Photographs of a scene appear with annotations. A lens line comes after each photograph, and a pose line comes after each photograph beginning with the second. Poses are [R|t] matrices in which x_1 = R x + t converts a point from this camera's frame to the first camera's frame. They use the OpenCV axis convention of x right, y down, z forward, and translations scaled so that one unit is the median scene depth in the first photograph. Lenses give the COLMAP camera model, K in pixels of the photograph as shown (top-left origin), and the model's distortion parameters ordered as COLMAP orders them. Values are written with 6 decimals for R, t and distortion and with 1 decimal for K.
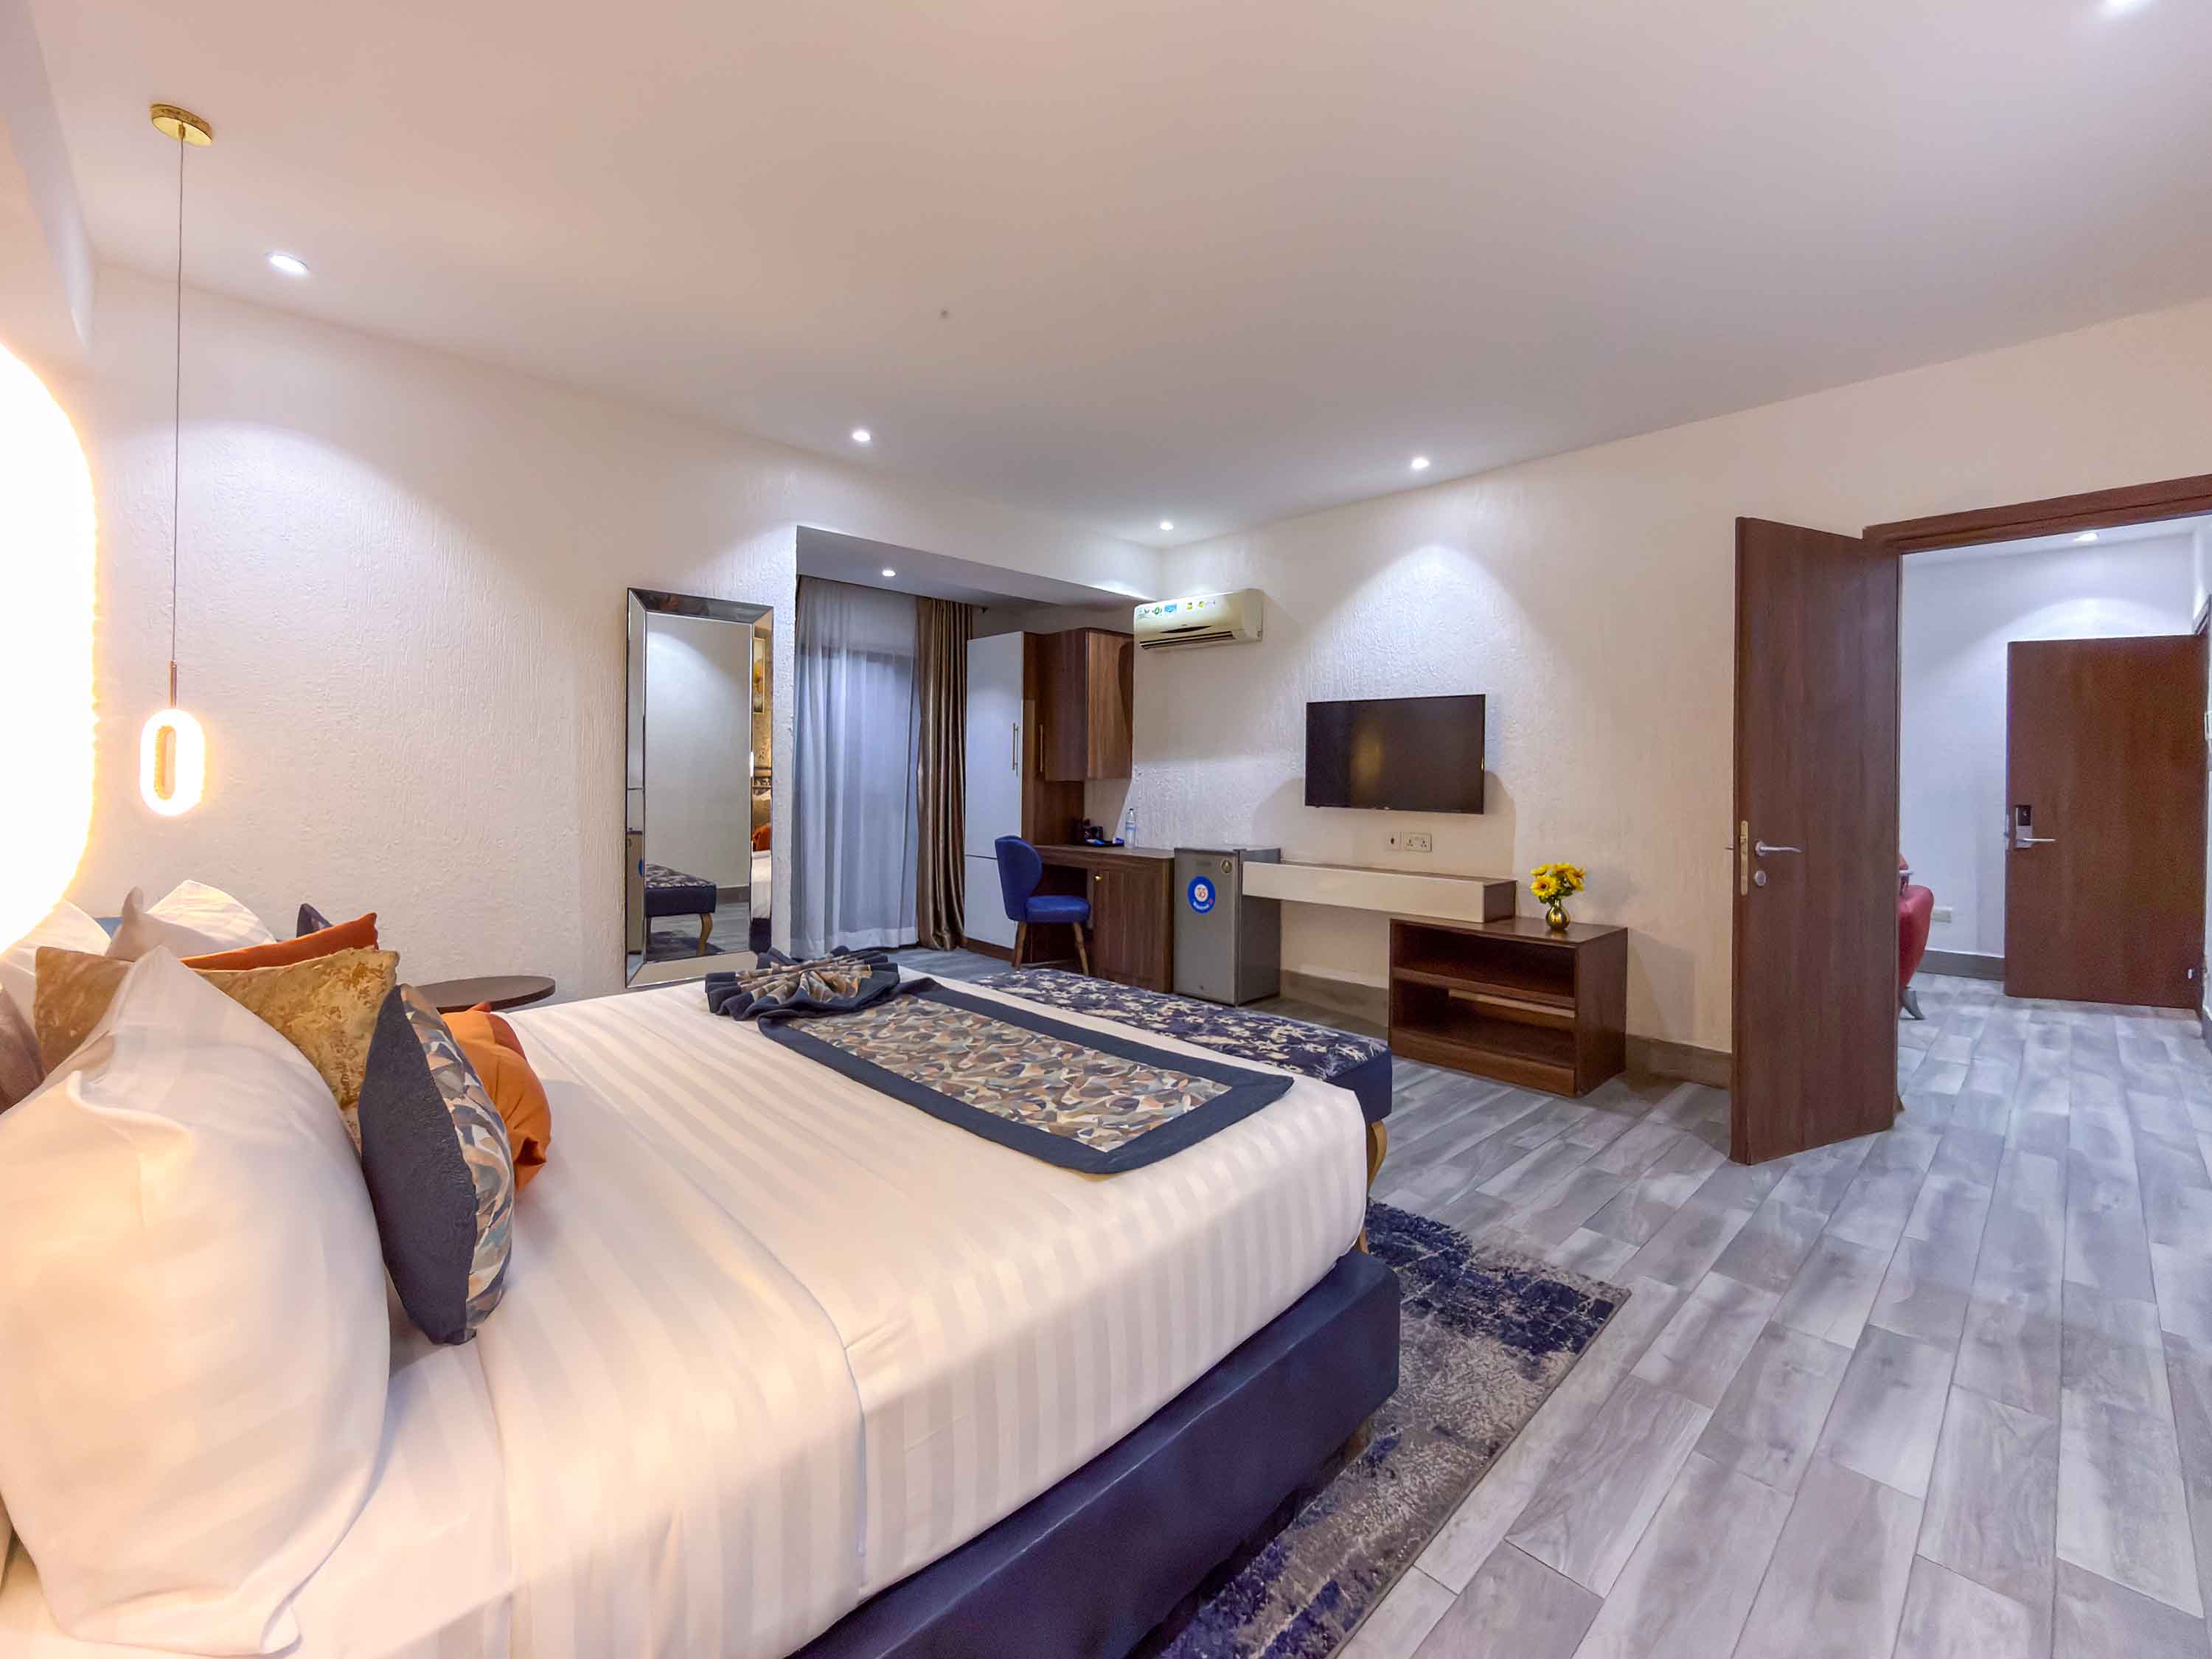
lens RADIAL K [[938.7, 0, 1101.3], [0, 938.7, 774.6], [0, 0, 1]] dist [0.000837, 0.000080]
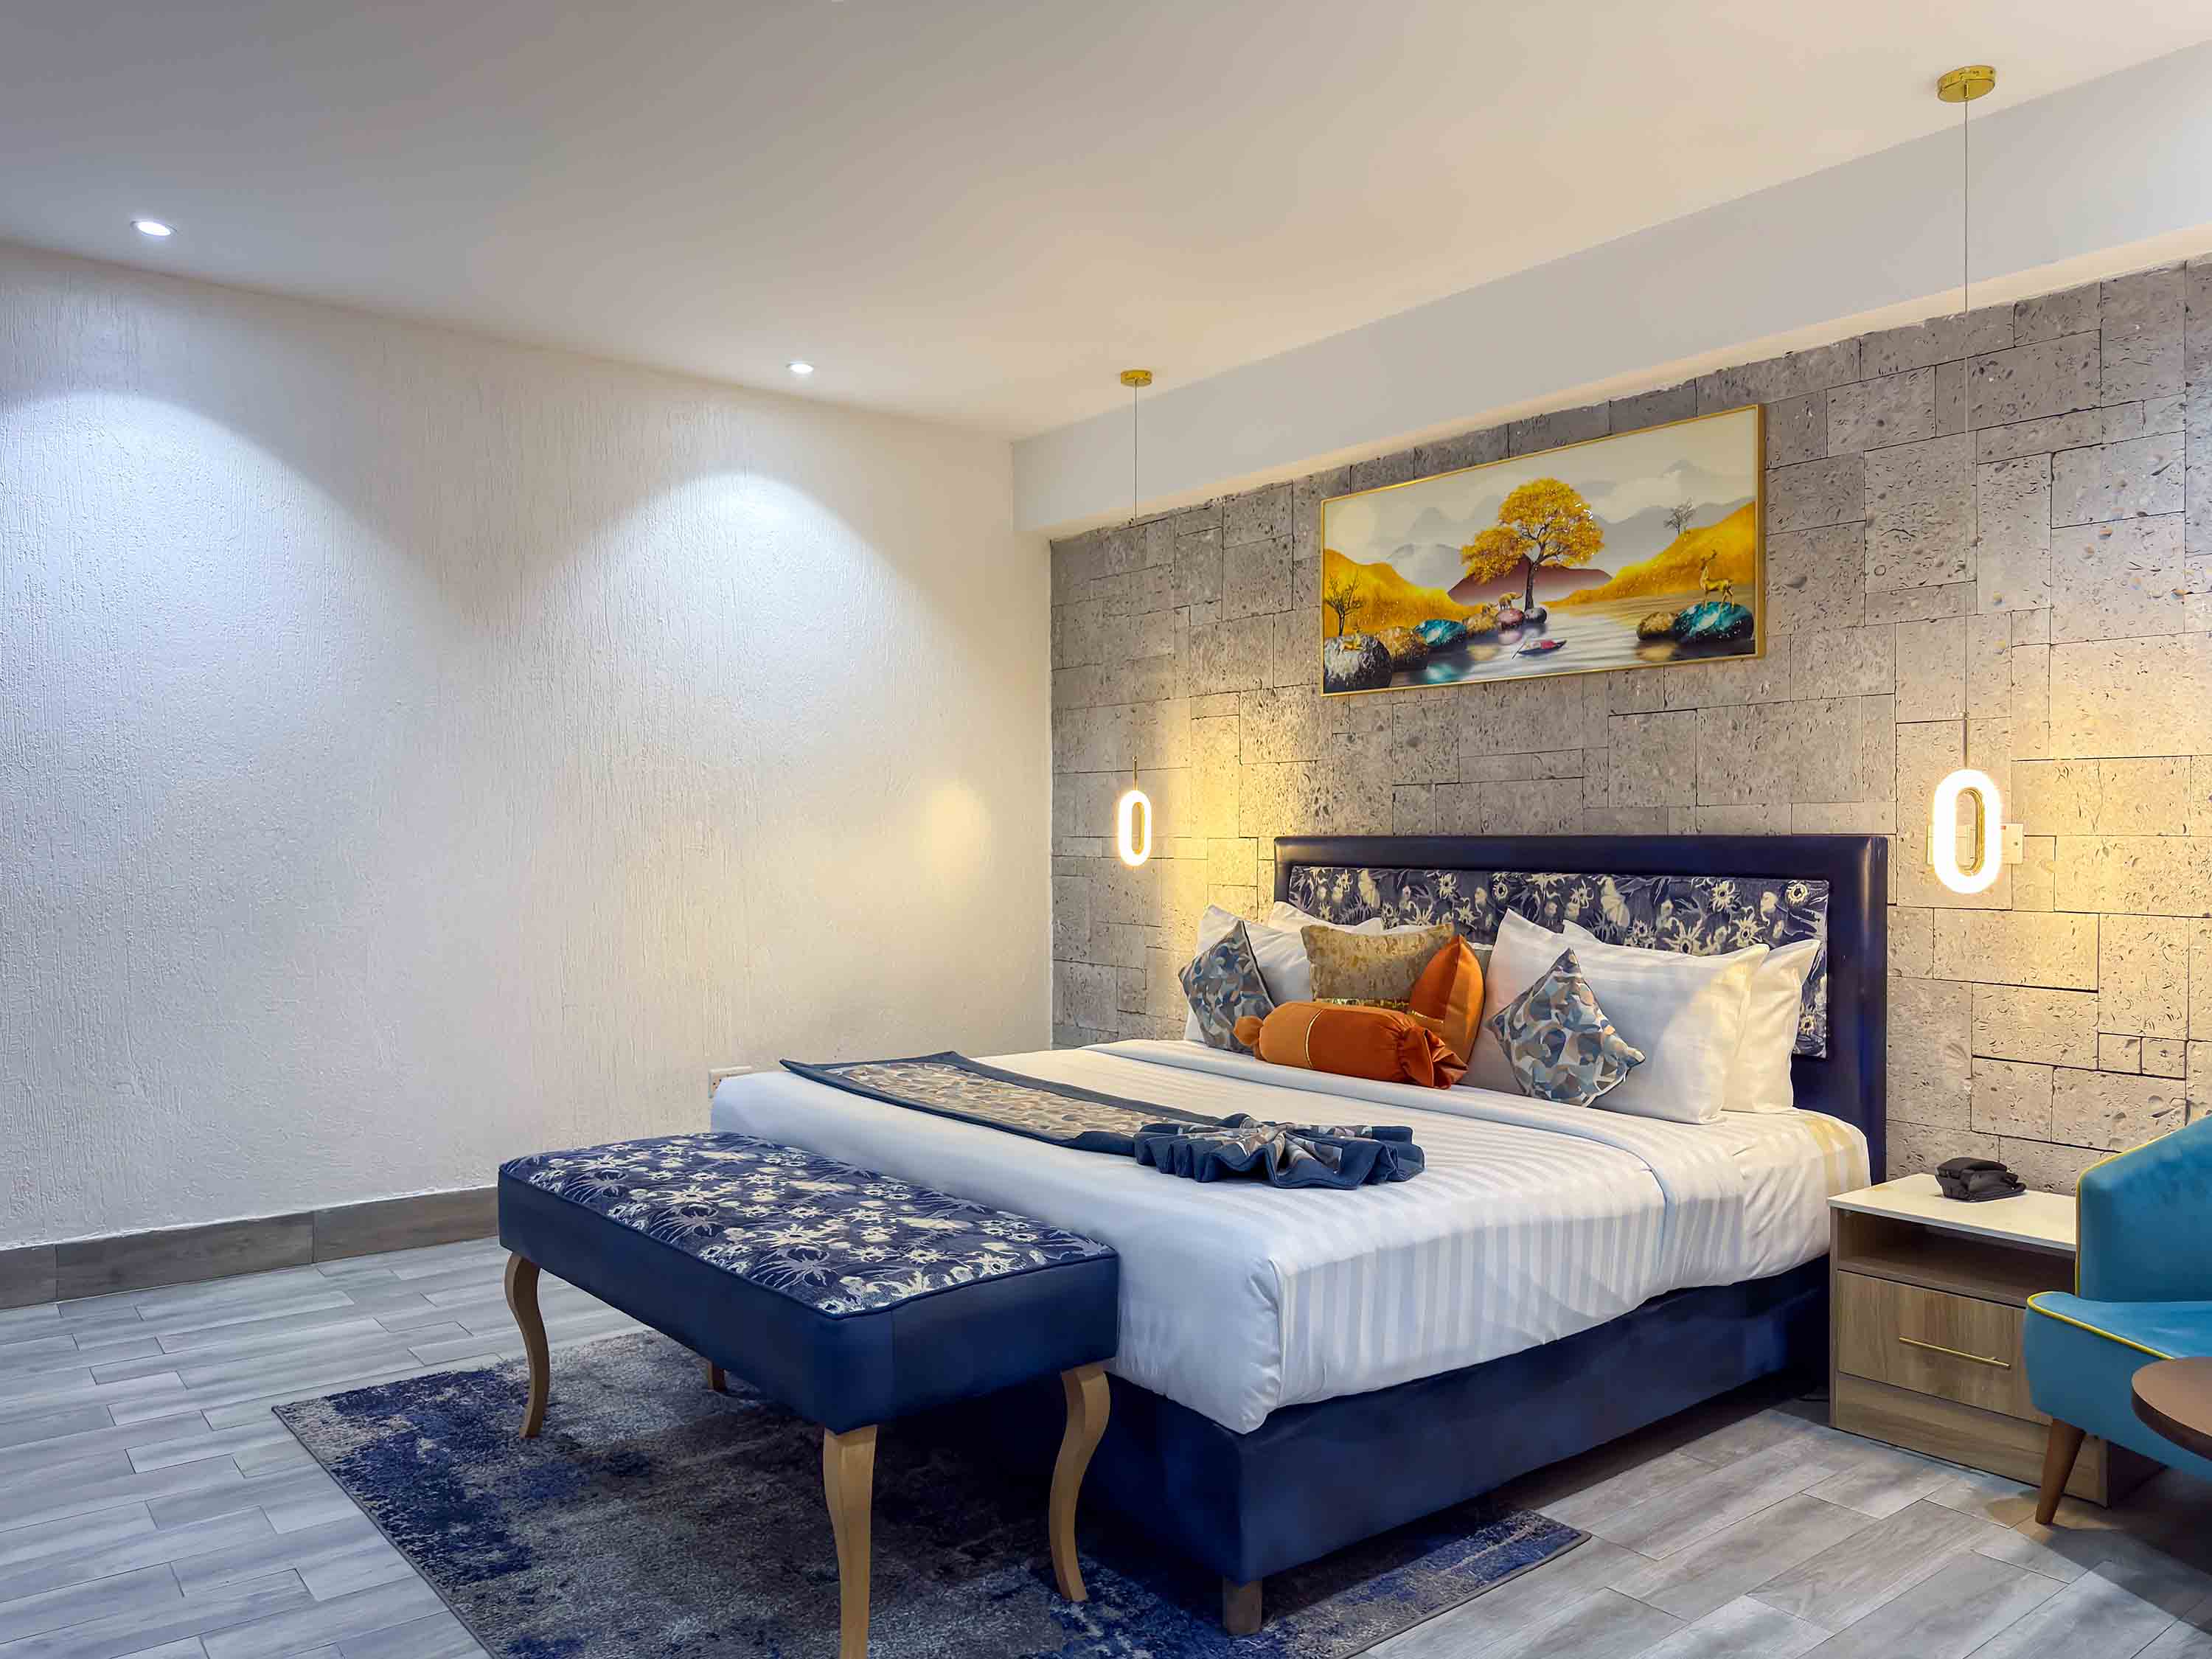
lens RADIAL K [[1581.7, 0, 1109.2], [0, 1581.7, 831.8], [0, 0, 1]] dist [0.000177, -0.005120]
pose [[-0.996238, -0.016509, 0.085078, -0.324901], [-0.017376, 0.999804, -0.009460, 0.011476], [-0.084905, -0.010903, -0.996329, 2.346084]]
